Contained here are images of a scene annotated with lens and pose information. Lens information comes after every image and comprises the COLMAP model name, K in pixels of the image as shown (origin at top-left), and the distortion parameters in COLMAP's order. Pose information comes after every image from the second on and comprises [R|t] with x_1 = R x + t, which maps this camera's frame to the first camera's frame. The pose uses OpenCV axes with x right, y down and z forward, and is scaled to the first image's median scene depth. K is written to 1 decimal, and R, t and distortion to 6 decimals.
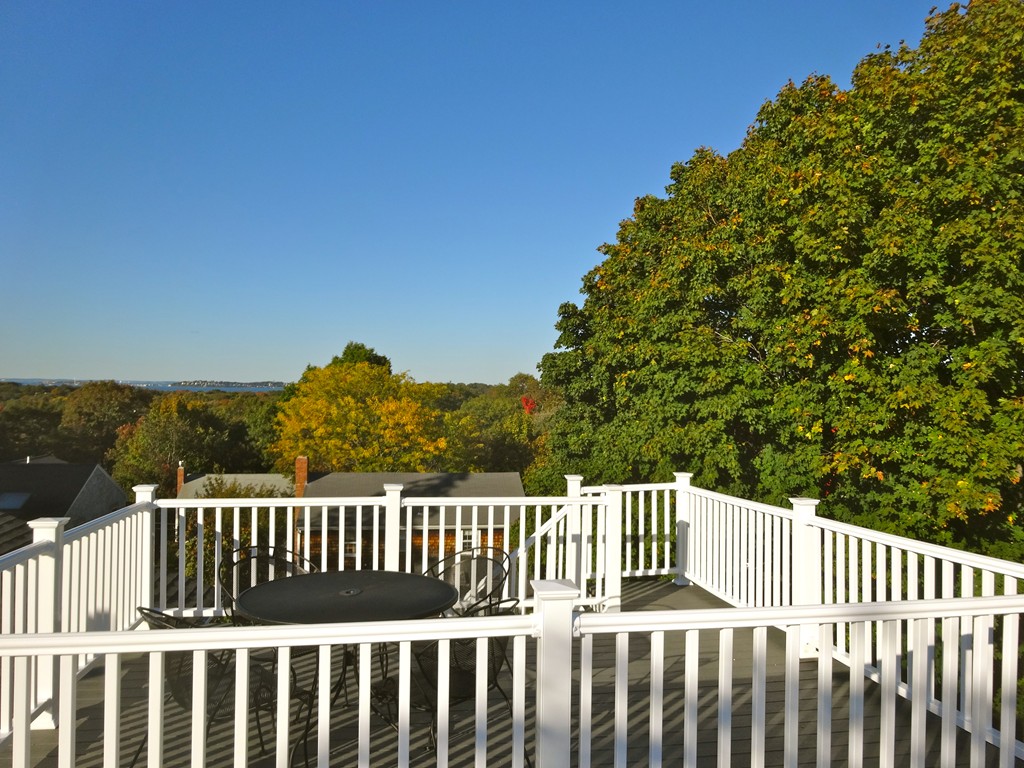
lens RADIAL K [[757.6, 0, 505.8], [0, 757.6, 383.9], [0, 0, 1]] dist [-0.002642, 0.014992]
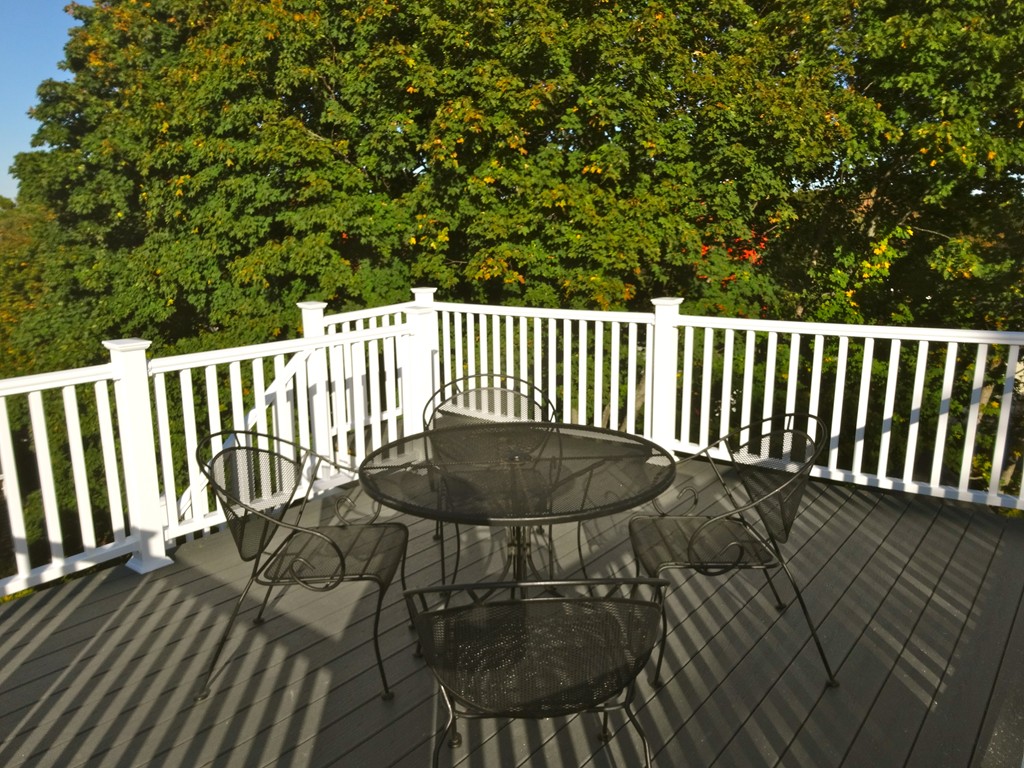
lens RADIAL K [[757.6, 0, 511.3], [0, 757.6, 383.6], [0, 0, 1]] dist [-0.002642, 0.014992]
pose [[0.750871, -0.157851, 0.641307, -0.141810], [0.009213, 0.973427, 0.228811, 0.018772], [-0.660384, -0.165899, 0.732373, 0.190337]]
